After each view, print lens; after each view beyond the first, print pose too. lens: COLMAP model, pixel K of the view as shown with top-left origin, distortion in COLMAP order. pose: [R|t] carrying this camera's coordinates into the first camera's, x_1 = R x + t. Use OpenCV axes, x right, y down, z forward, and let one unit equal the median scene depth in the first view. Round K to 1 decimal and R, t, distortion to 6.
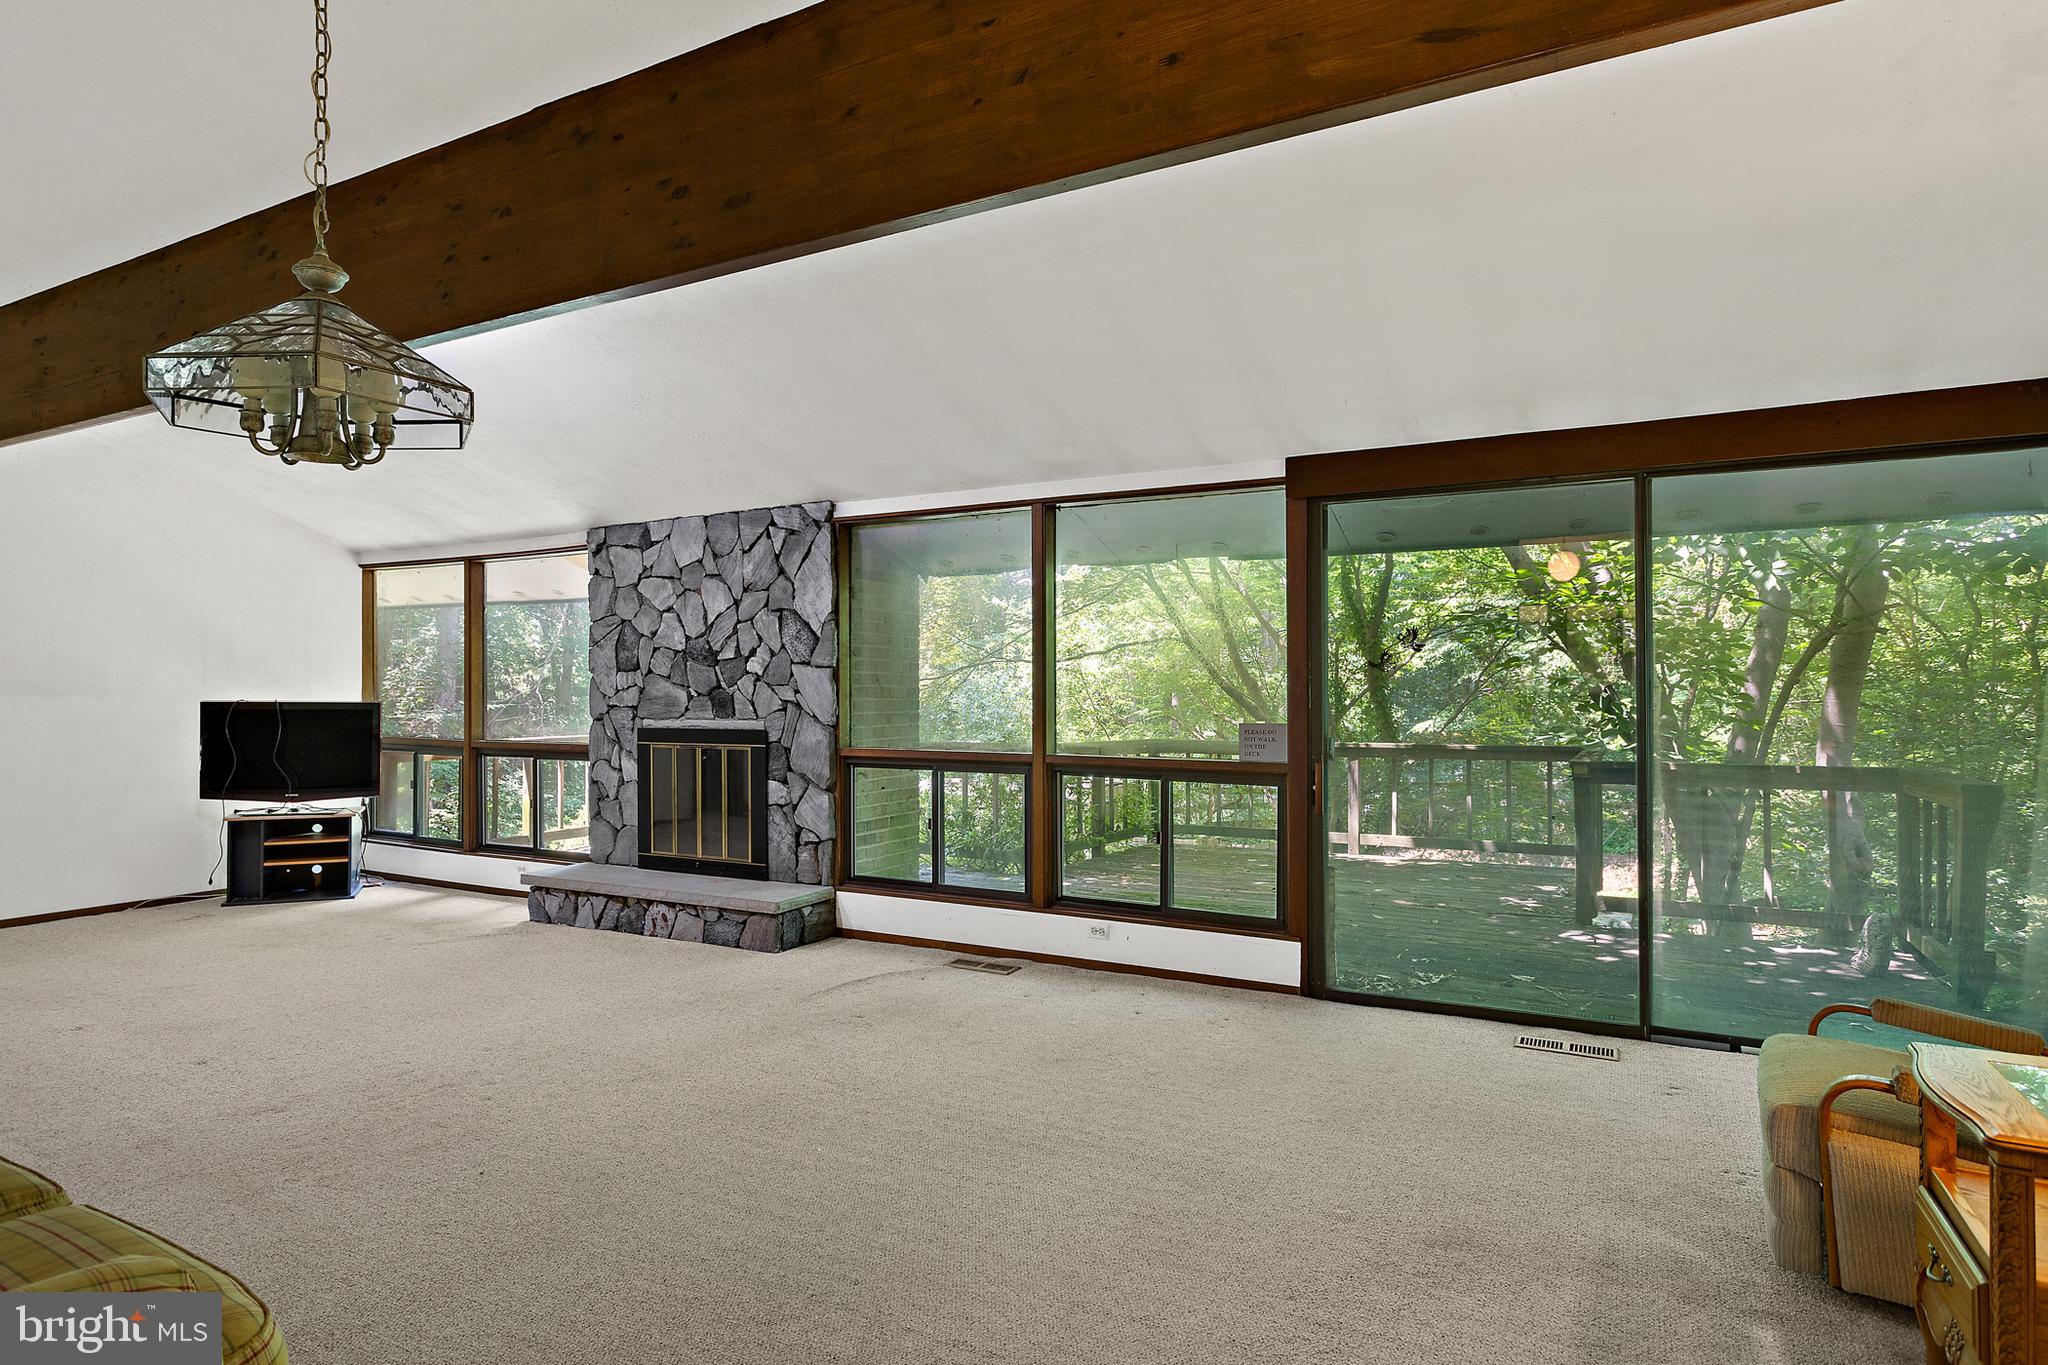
lens RADIAL K [[1133.6, 0, 1021.3], [0, 1133.6, 679.8], [0, 0, 1]] dist [-0.003942, 0.001978]
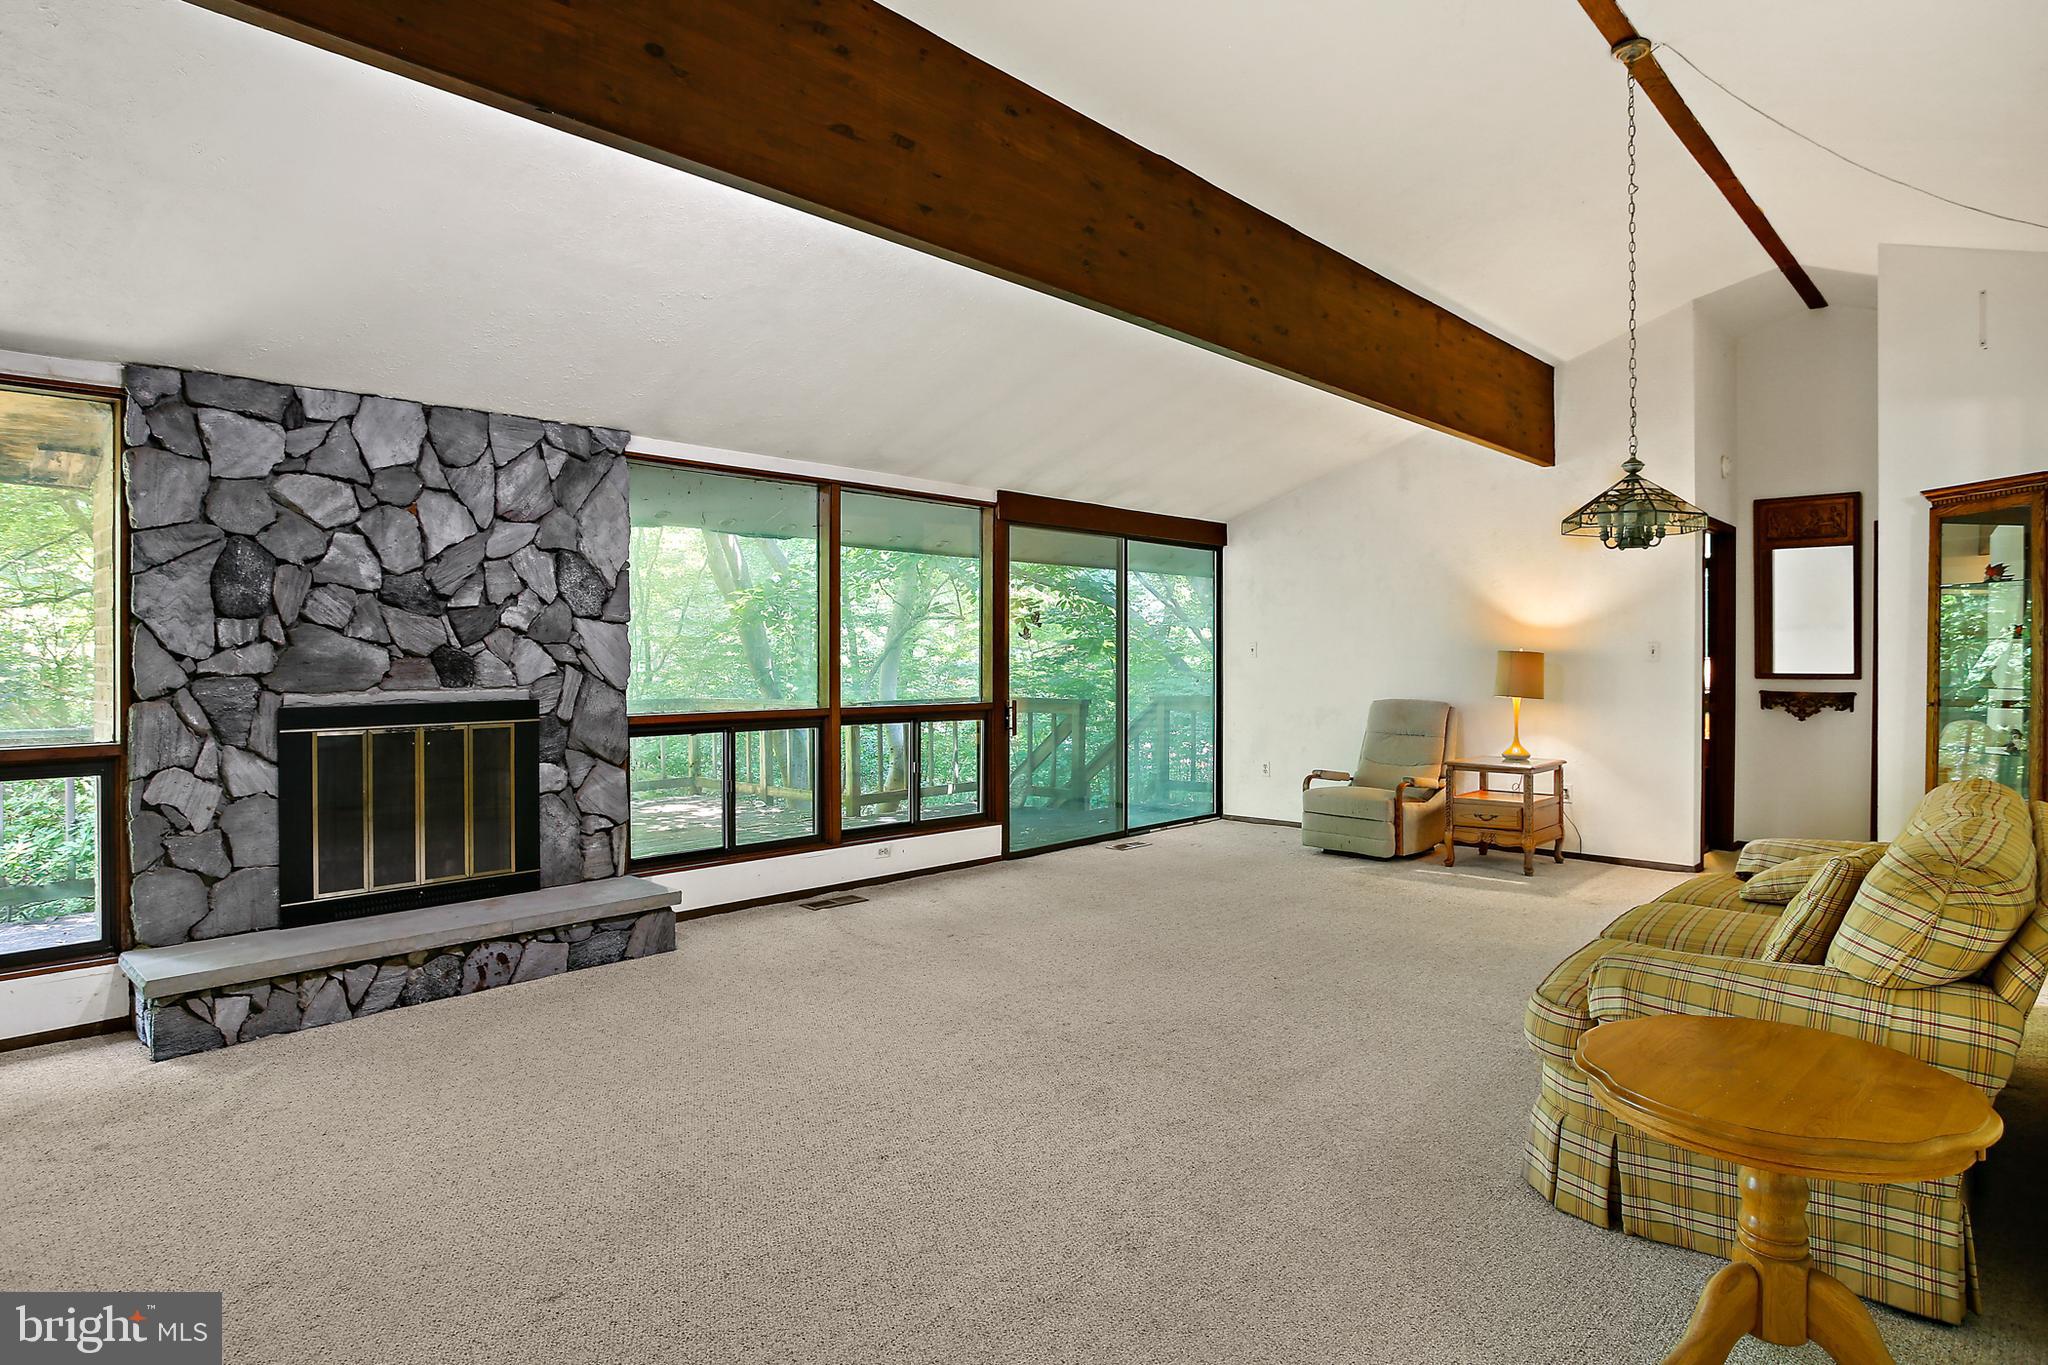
lens RADIAL K [[1146.6, 0, 1024.4], [0, 1146.6, 657.5], [0, 0, 1]] dist [-0.050945, 0.027396]
pose [[0.239013, -0.001273, 0.971015, -0.916662], [-0.008603, 0.999957, 0.003429, 0.009203], [-0.970978, -0.009173, 0.238992, 0.482423]]
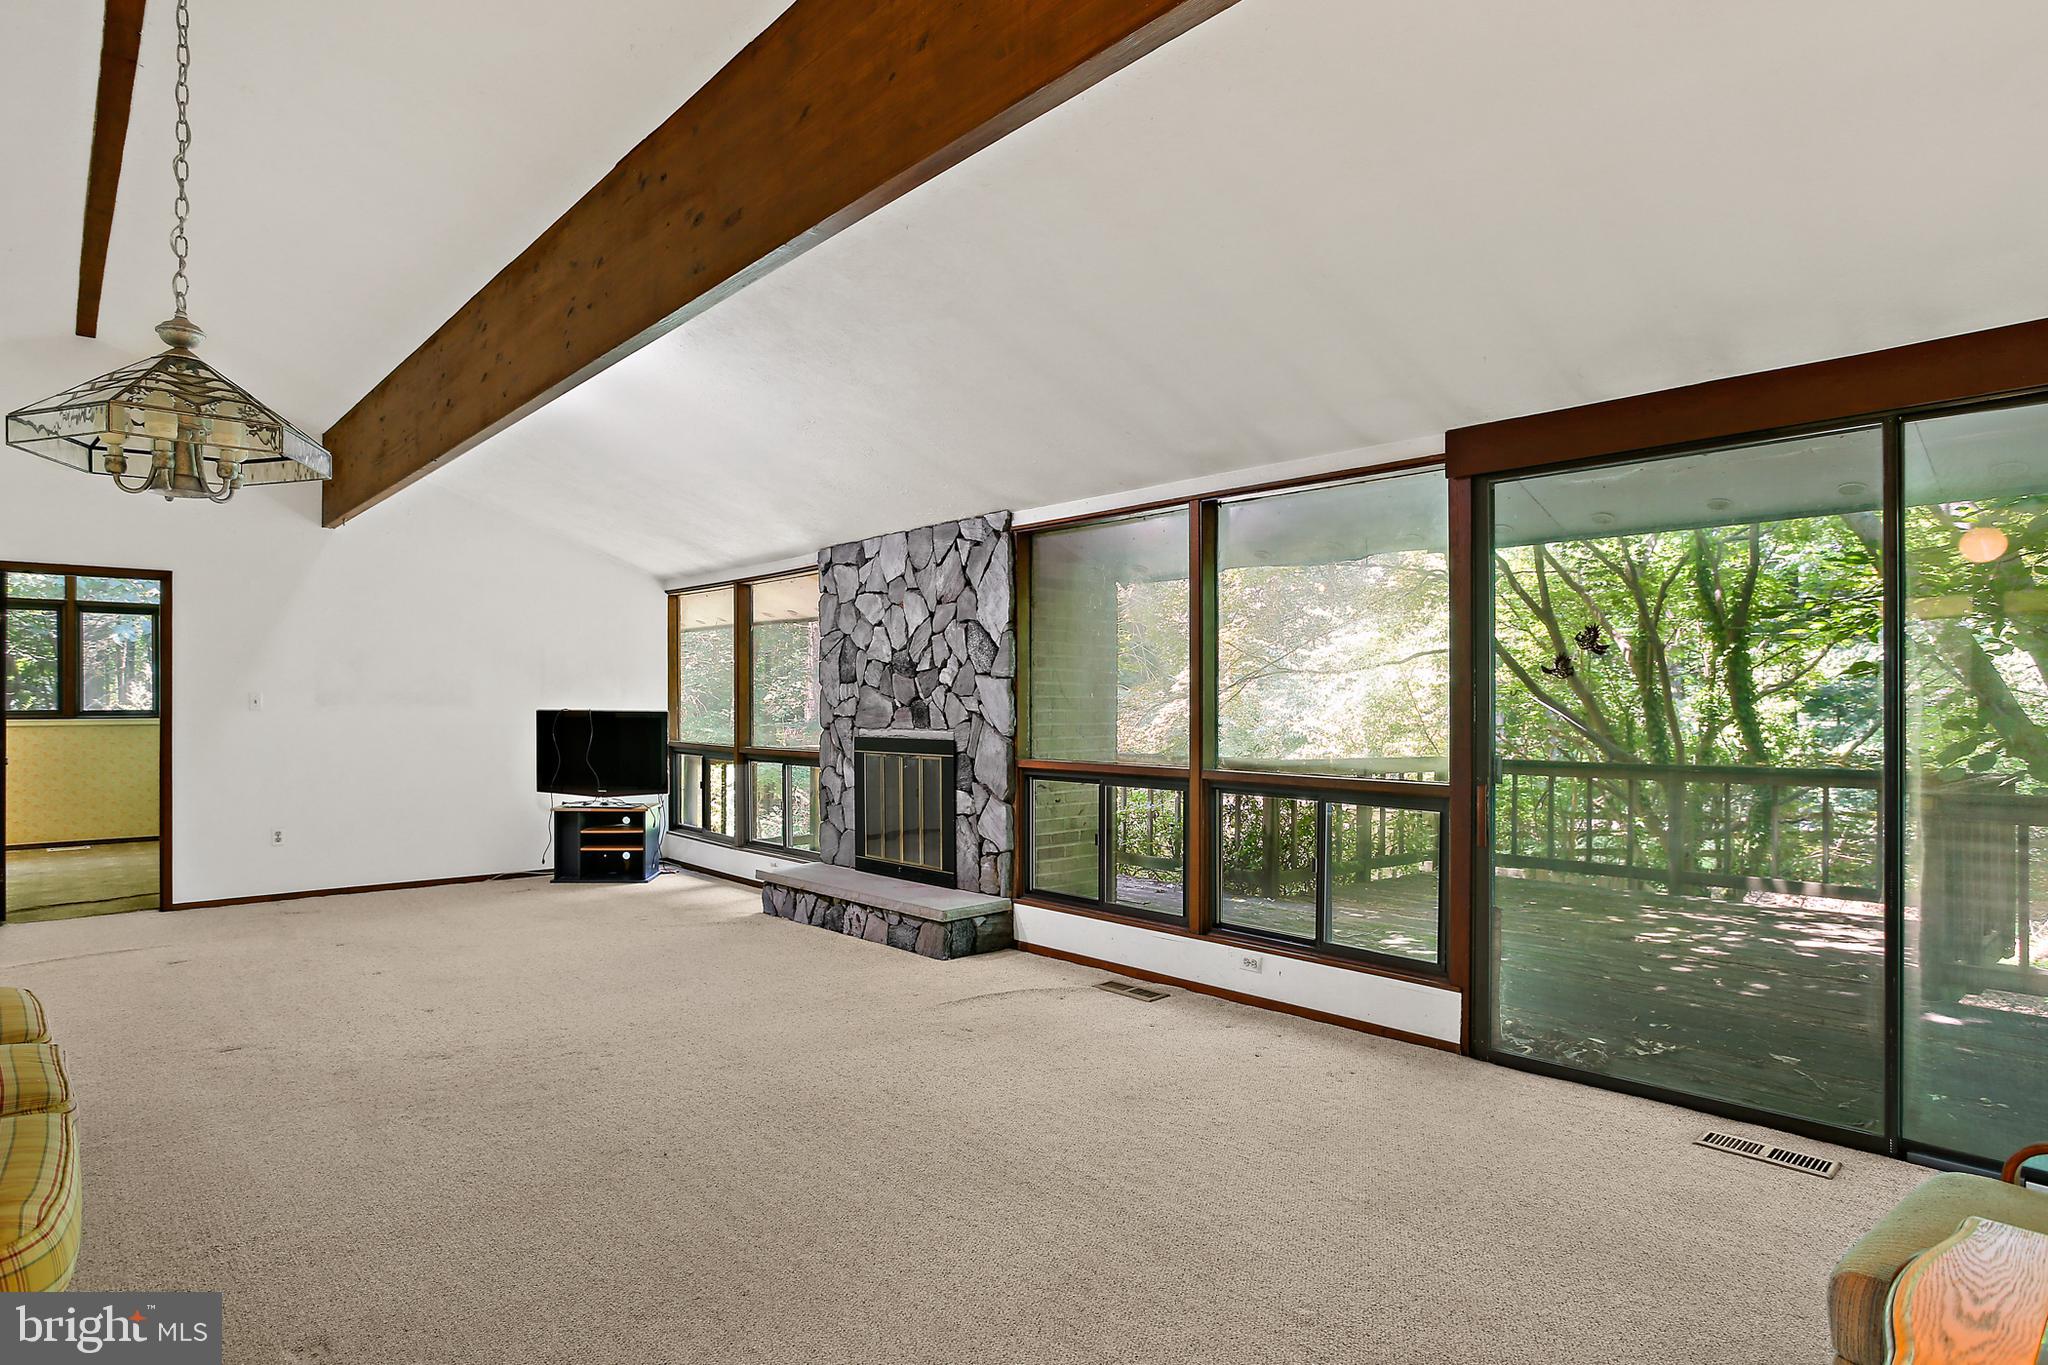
lens RADIAL K [[1132.1, 0, 1011.9], [0, 1132.1, 703.2], [0, 0, 1]] dist [-0.070050, 0.047864]
pose [[0.941923, 0.001971, -0.335822, 0.162676], [0.000898, 0.999964, 0.008389, 0.002738], [0.335826, -0.008203, 0.941888, 0.066762]]
